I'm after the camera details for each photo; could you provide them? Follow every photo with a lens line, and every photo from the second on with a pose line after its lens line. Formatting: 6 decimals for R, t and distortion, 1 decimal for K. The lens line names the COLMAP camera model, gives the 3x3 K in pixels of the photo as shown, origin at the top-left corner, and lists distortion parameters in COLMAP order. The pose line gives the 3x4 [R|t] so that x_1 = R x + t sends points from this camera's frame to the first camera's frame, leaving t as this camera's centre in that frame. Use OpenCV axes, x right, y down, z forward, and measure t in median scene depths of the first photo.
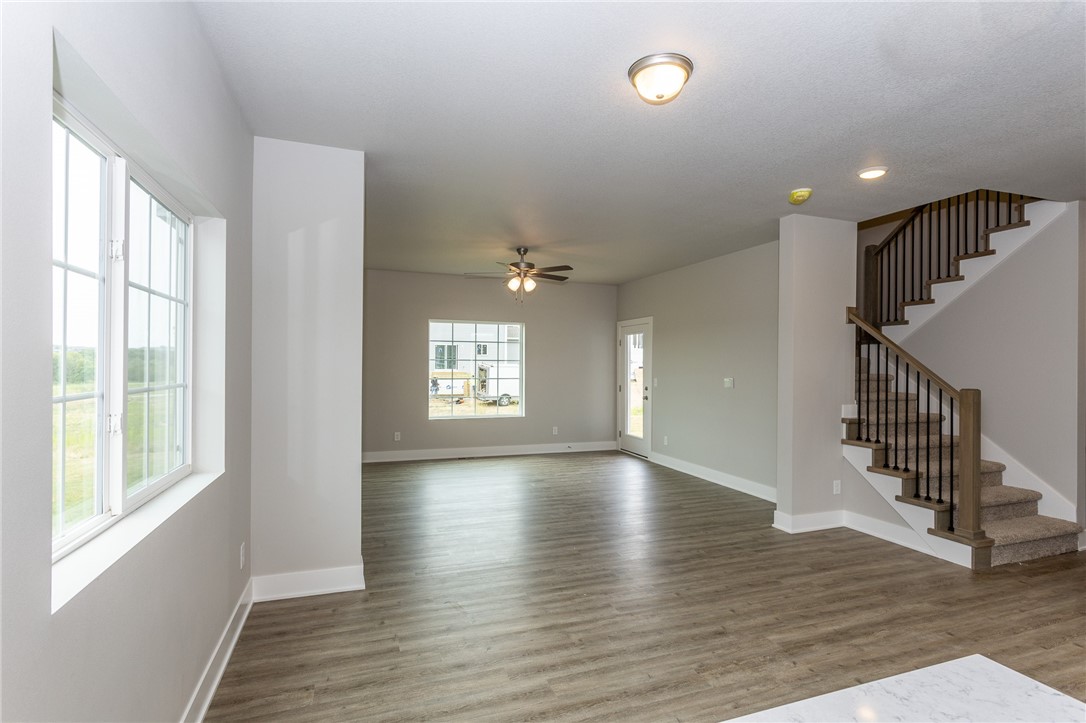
lens RADIAL K [[528.1, 0, 548.7], [0, 528.1, 364.3], [0, 0, 1]] dist [0.001225, 0.000548]
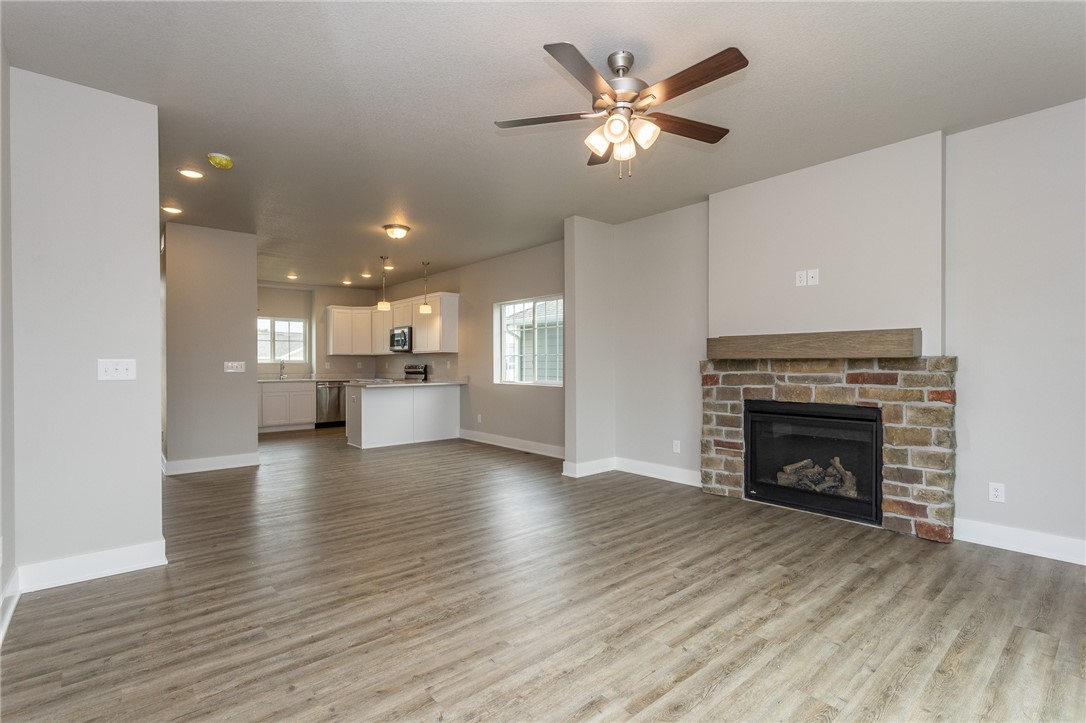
lens RADIAL K [[512.6, 0, 546.1], [0, 512.6, 363.2], [0, 0, 1]] dist [0.002023, 0.001042]
pose [[-0.935524, -0.007665, -0.353180, 0.219007], [-0.006648, 0.999970, -0.004092, 0.052814], [0.353201, -0.001480, -0.935546, 1.919895]]
